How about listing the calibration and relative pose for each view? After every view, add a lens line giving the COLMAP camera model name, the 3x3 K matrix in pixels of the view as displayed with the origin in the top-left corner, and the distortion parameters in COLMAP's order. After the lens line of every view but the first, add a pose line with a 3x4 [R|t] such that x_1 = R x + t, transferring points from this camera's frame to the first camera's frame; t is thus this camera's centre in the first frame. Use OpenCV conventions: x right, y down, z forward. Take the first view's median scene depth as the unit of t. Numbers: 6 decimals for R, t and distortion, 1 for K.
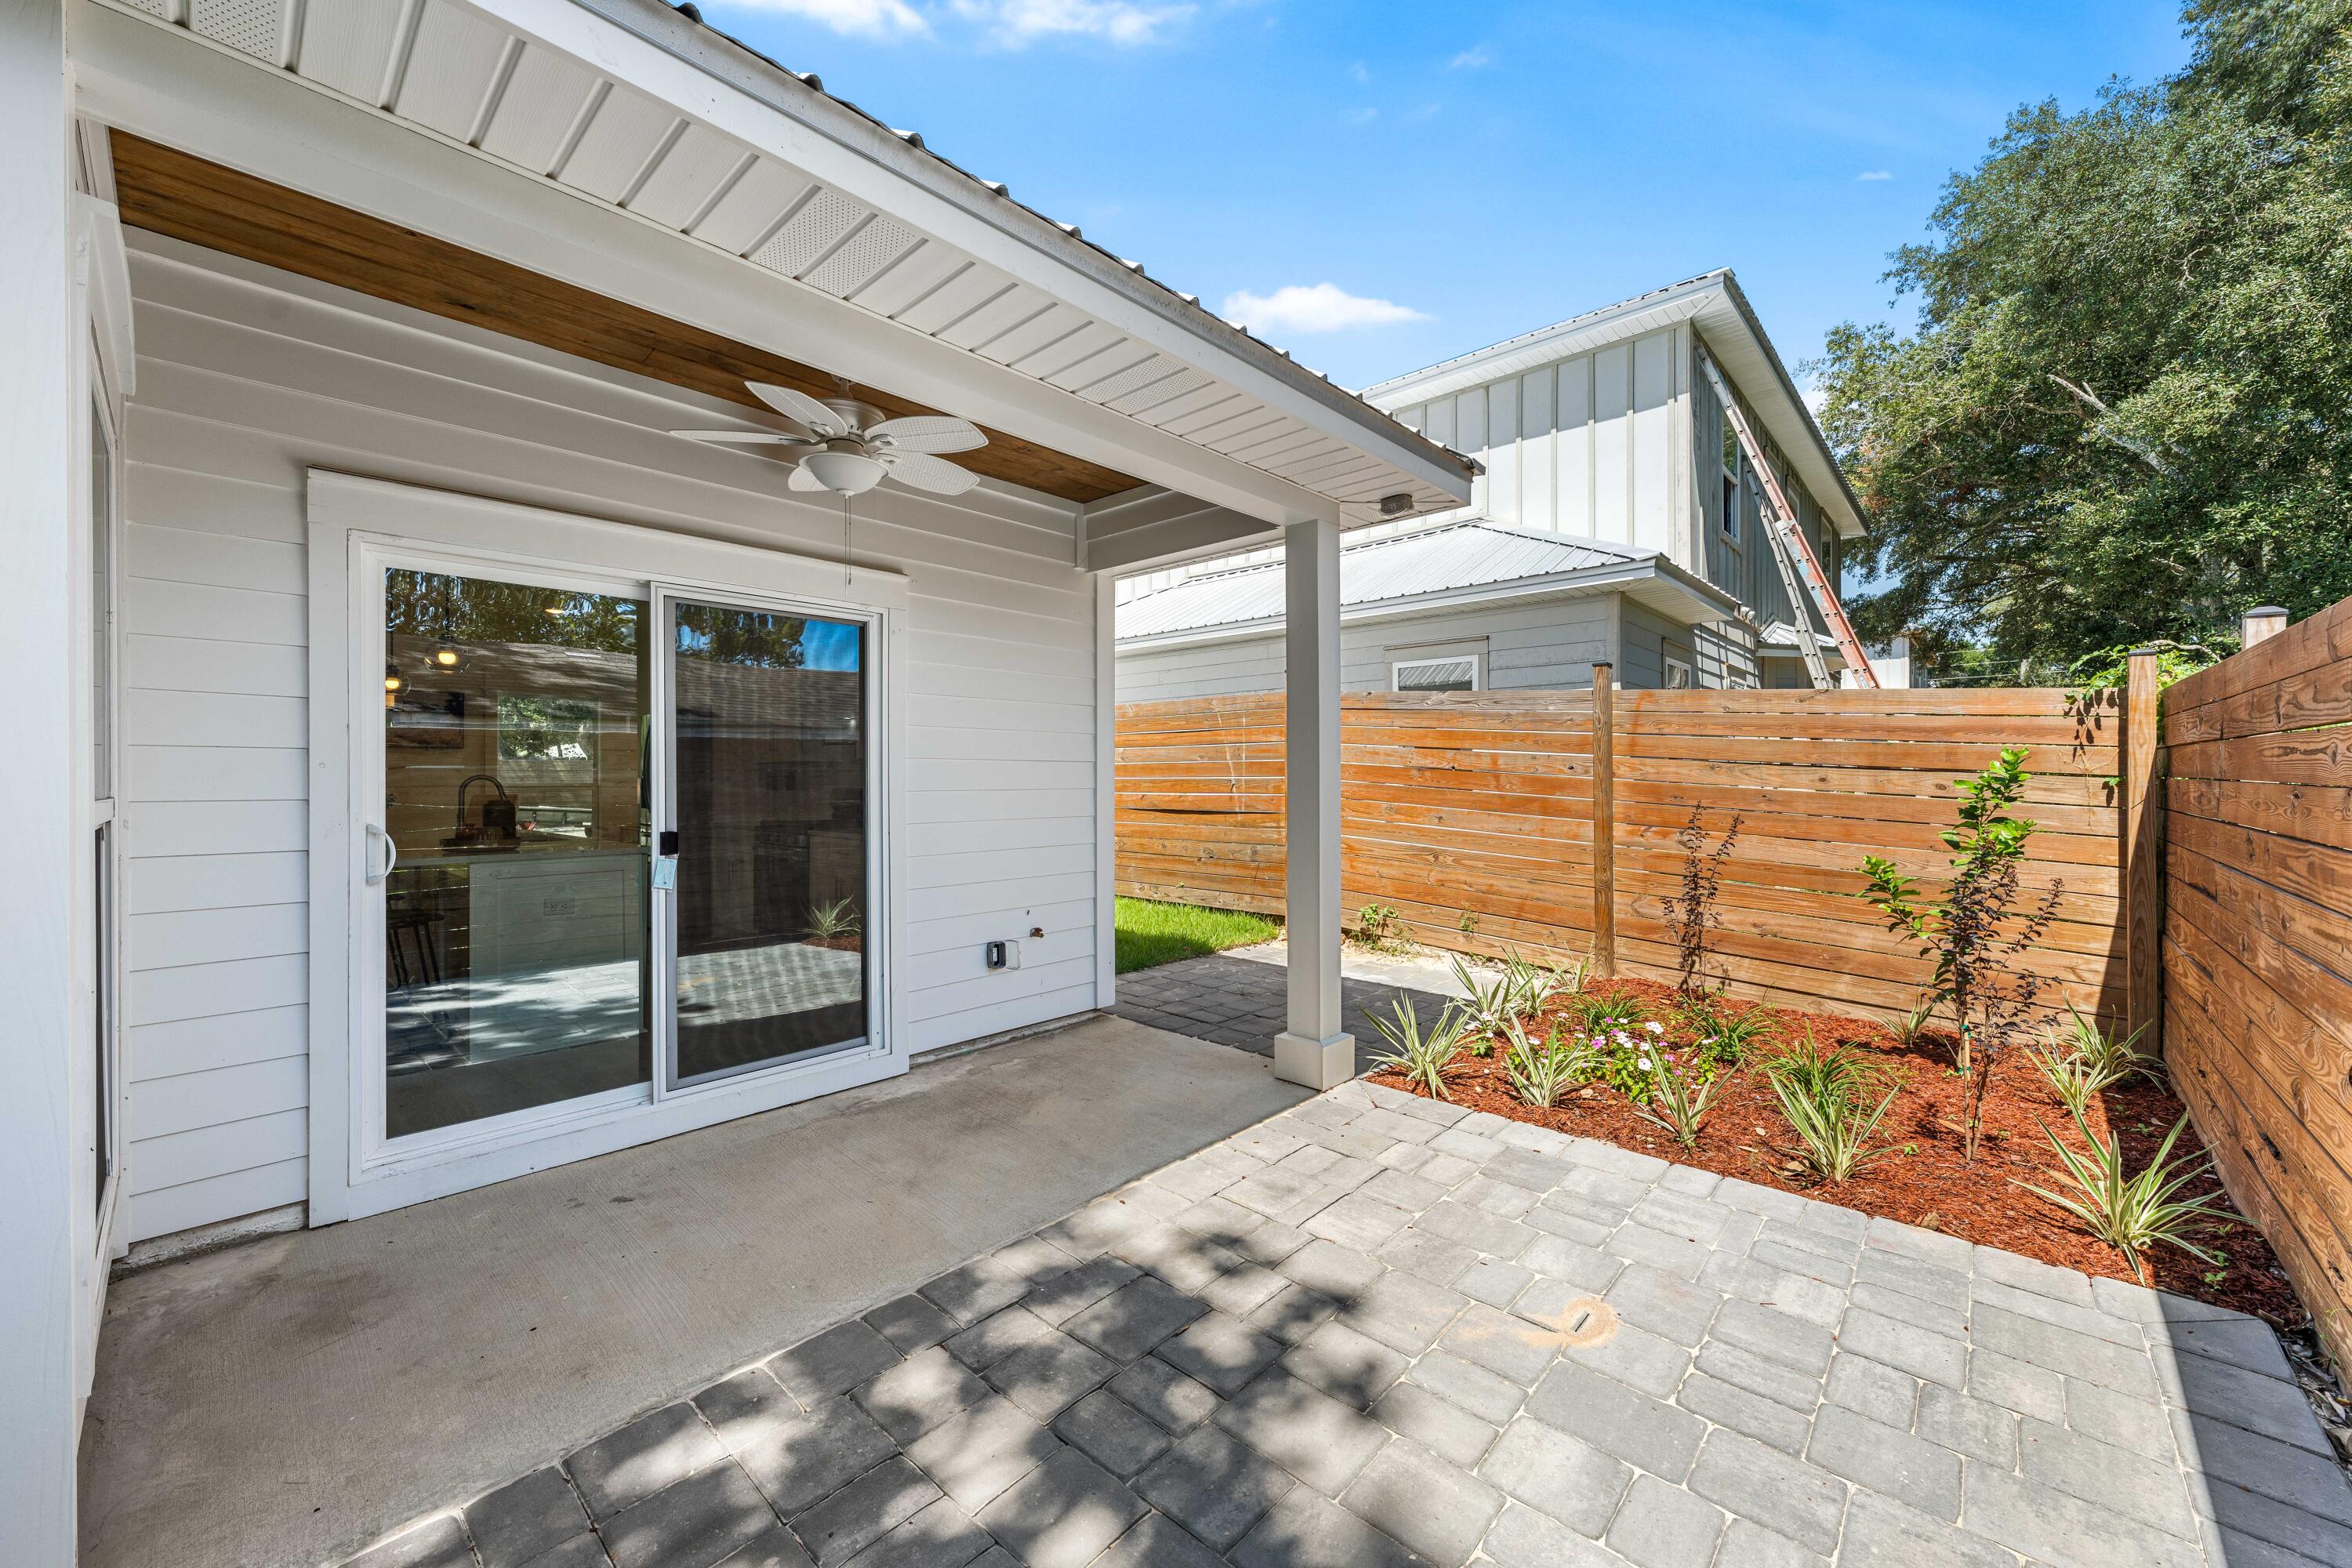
lens RADIAL K [[948.0, 0, 1177.1], [0, 948.0, 778.2], [0, 0, 1]] dist [-0.012792, 0.000958]
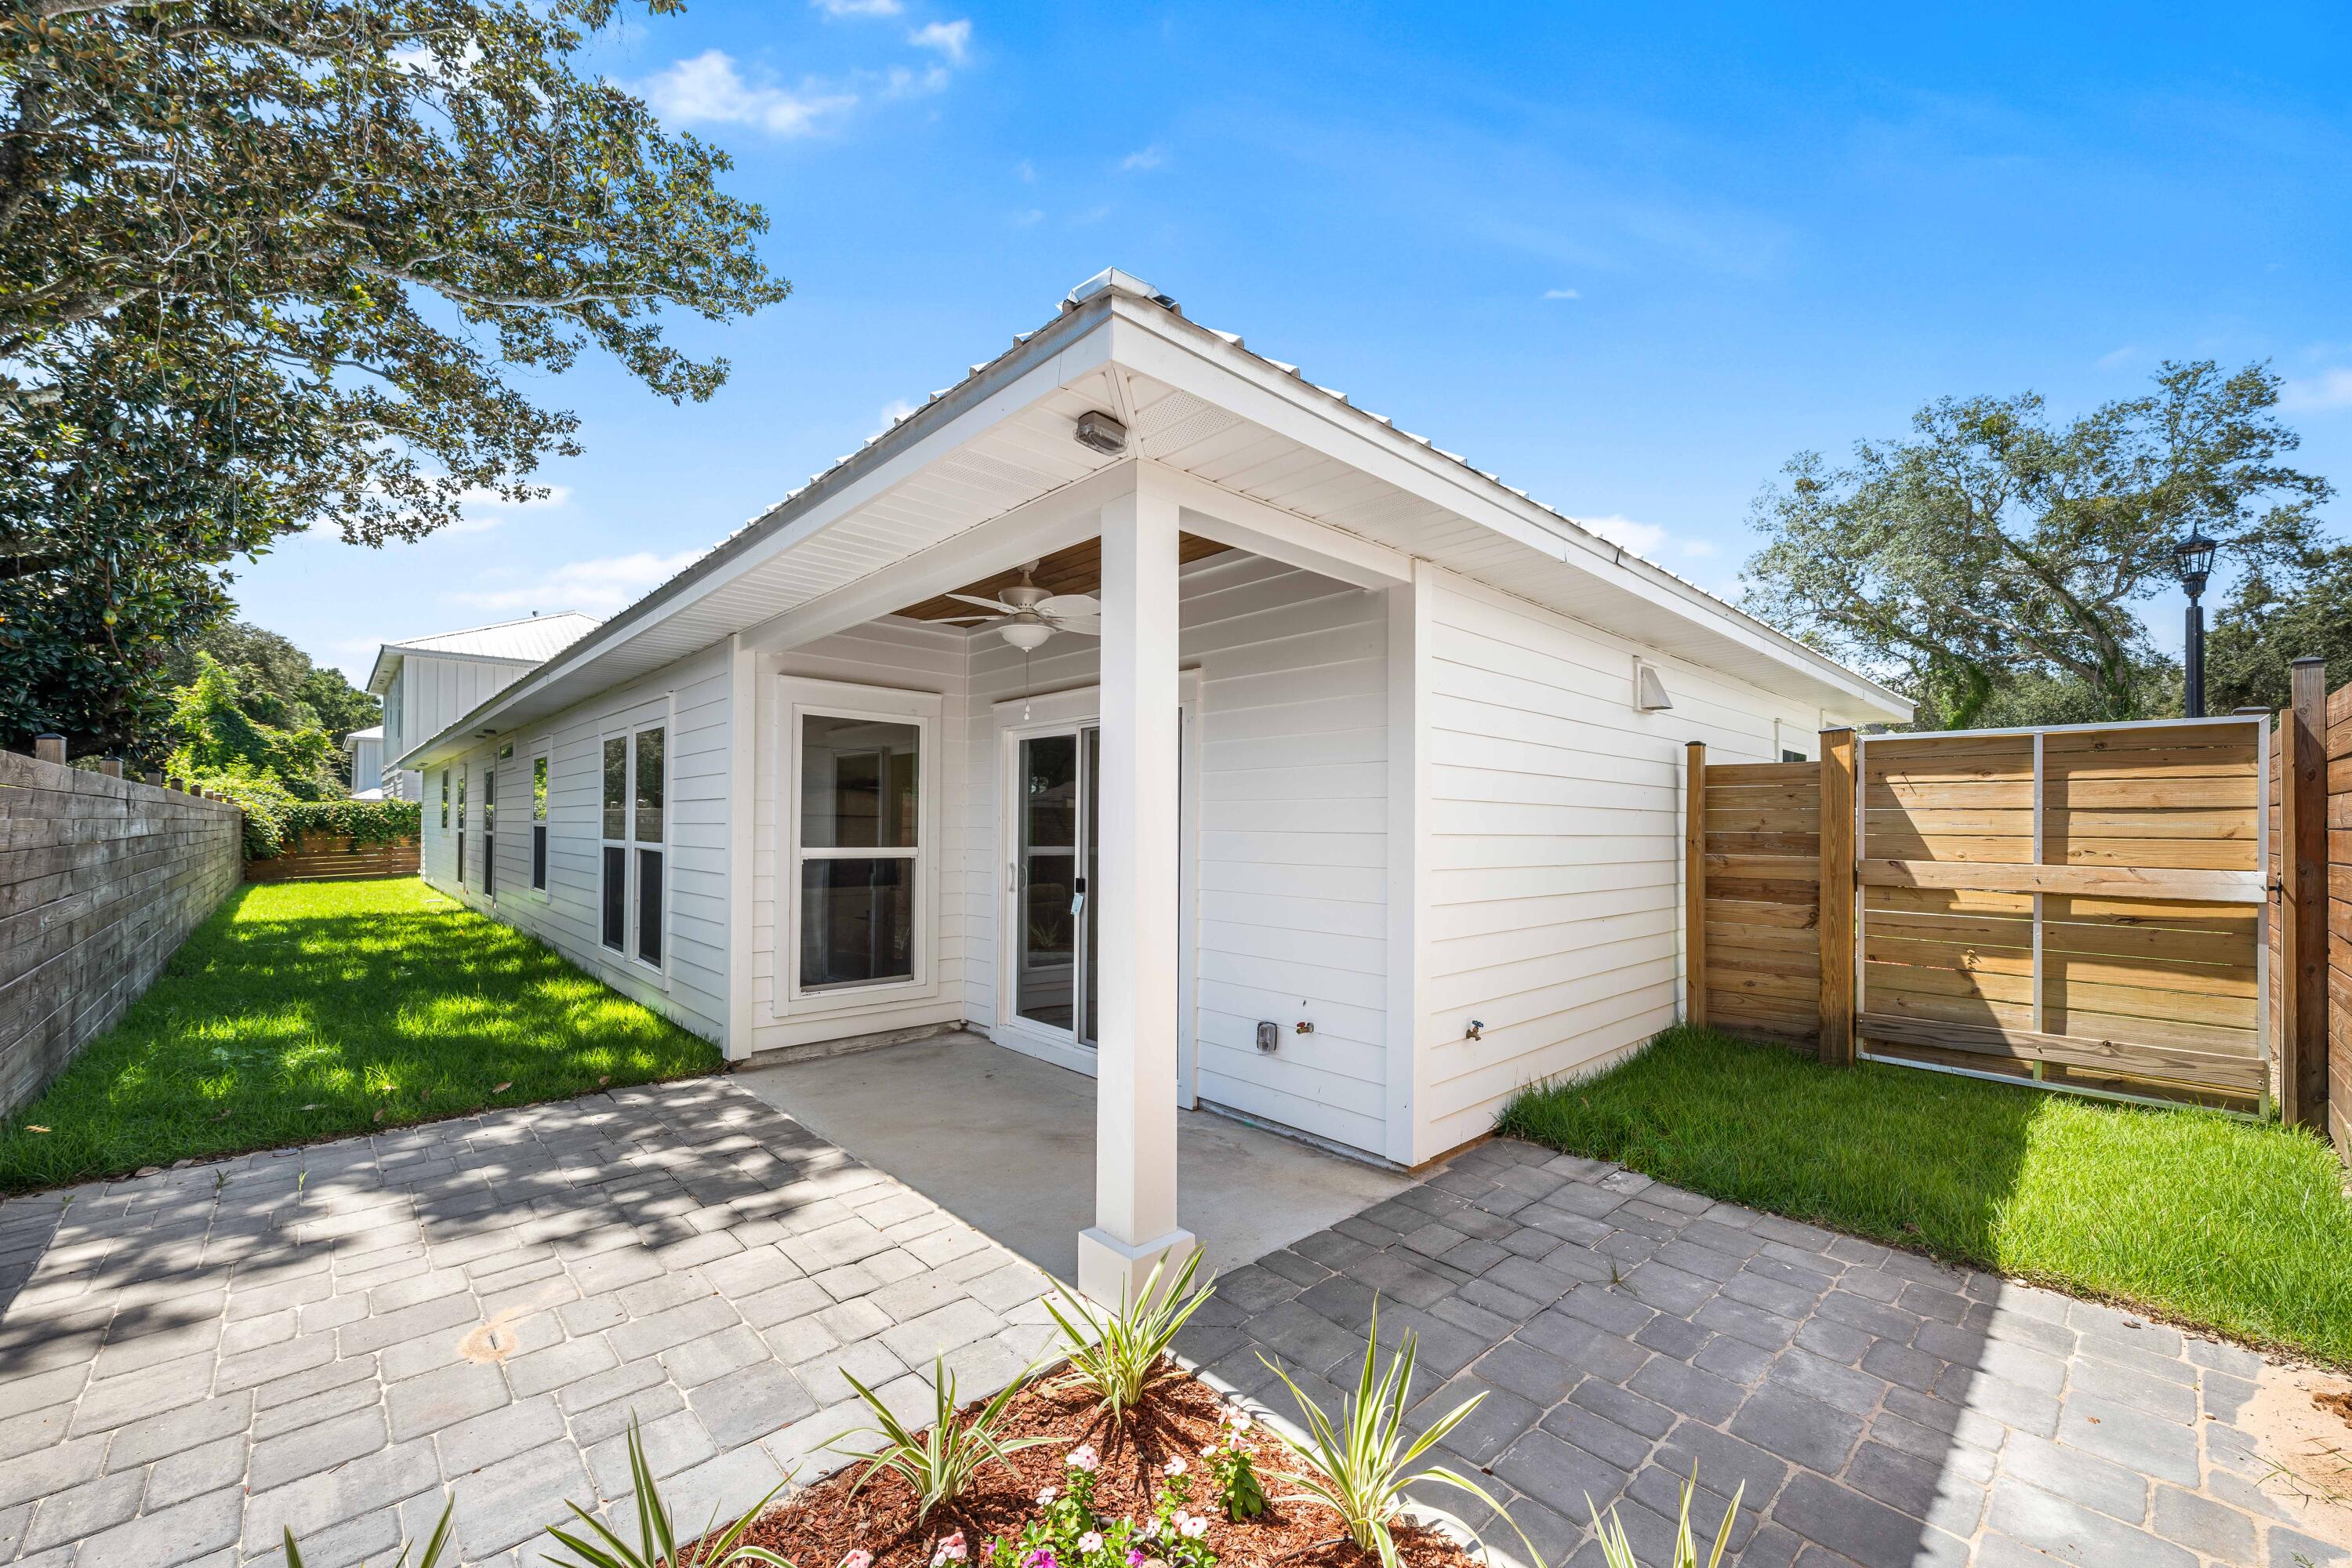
lens RADIAL K [[948.0, 0, 1176.7], [0, 948.0, 805.3], [0, 0, 1]] dist [-0.012792, 0.000958]
pose [[-0.113706, -0.021978, -0.993271, 1.412080], [-0.011536, 0.999717, -0.020800, -0.044772], [0.993448, 0.009093, -0.113927, 1.863215]]
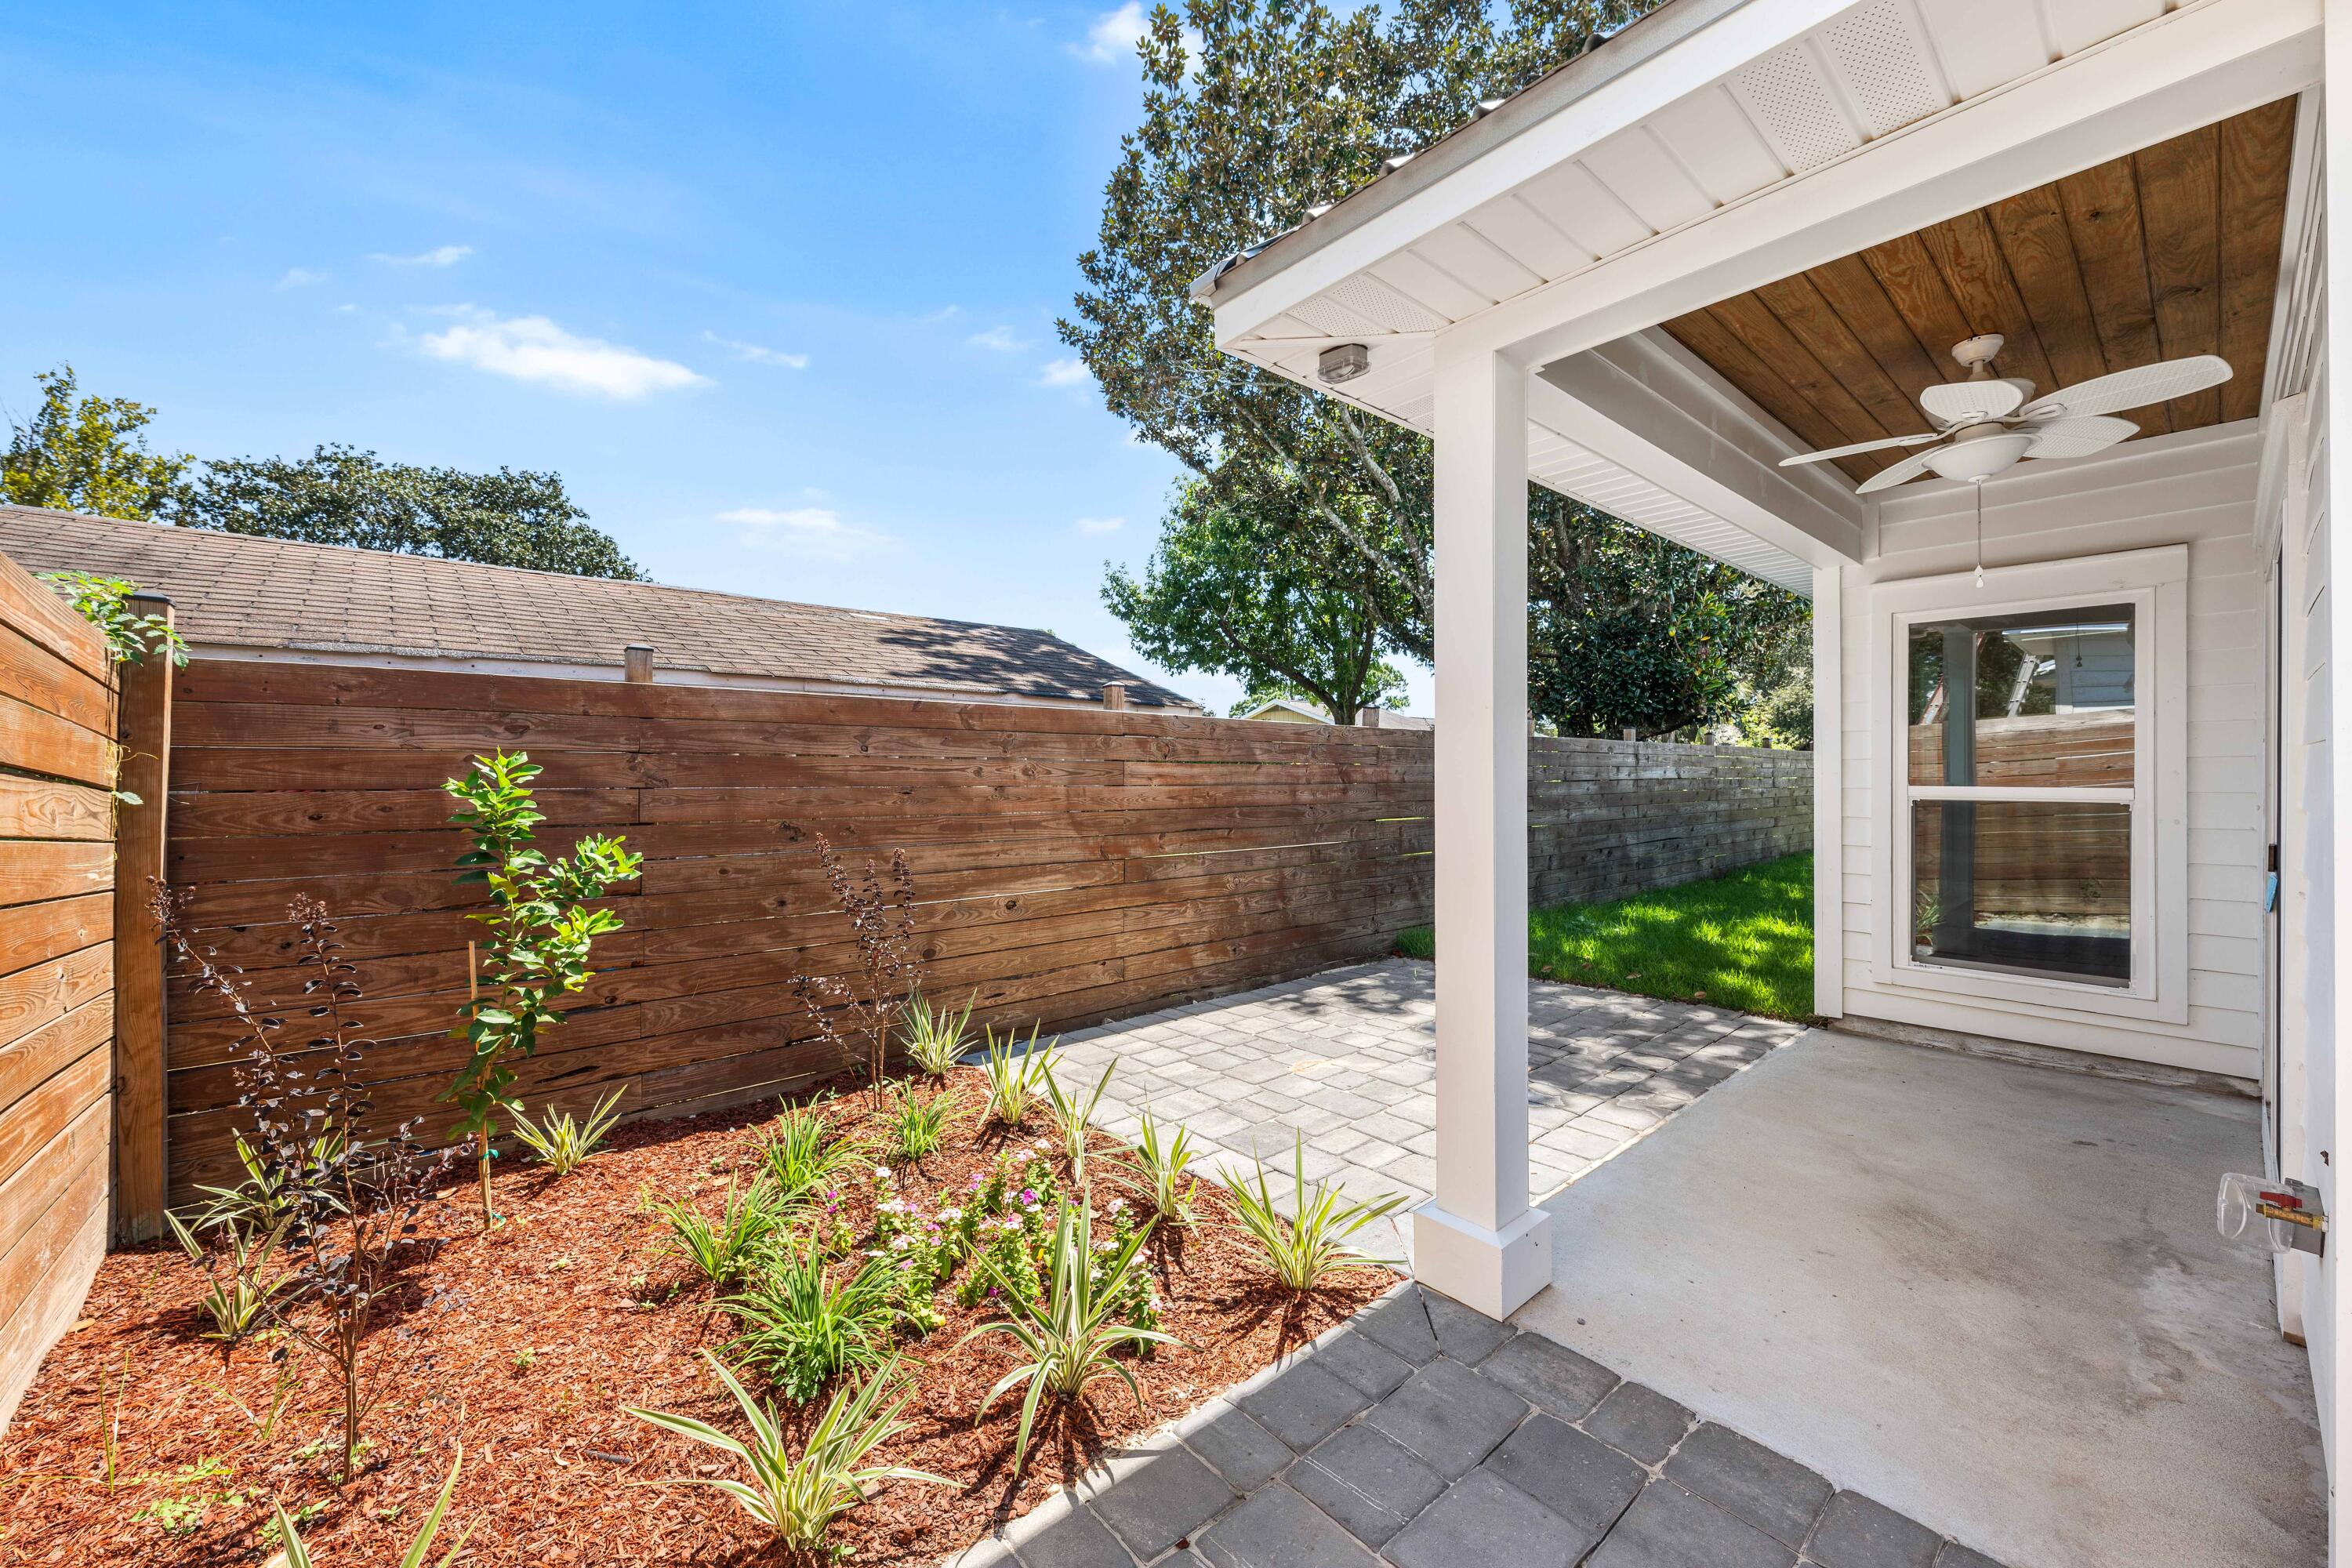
lens RADIAL K [[866.8, 0, 1161.8], [0, 866.8, 773.2], [0, 0, 1]] dist [0.004239, 0.000272]
pose [[-0.986135, 0.003647, 0.165904, 0.423171], [0.004251, 0.999986, 0.003289, -0.017528], [-0.165889, 0.003948, -0.986136, 2.669337]]
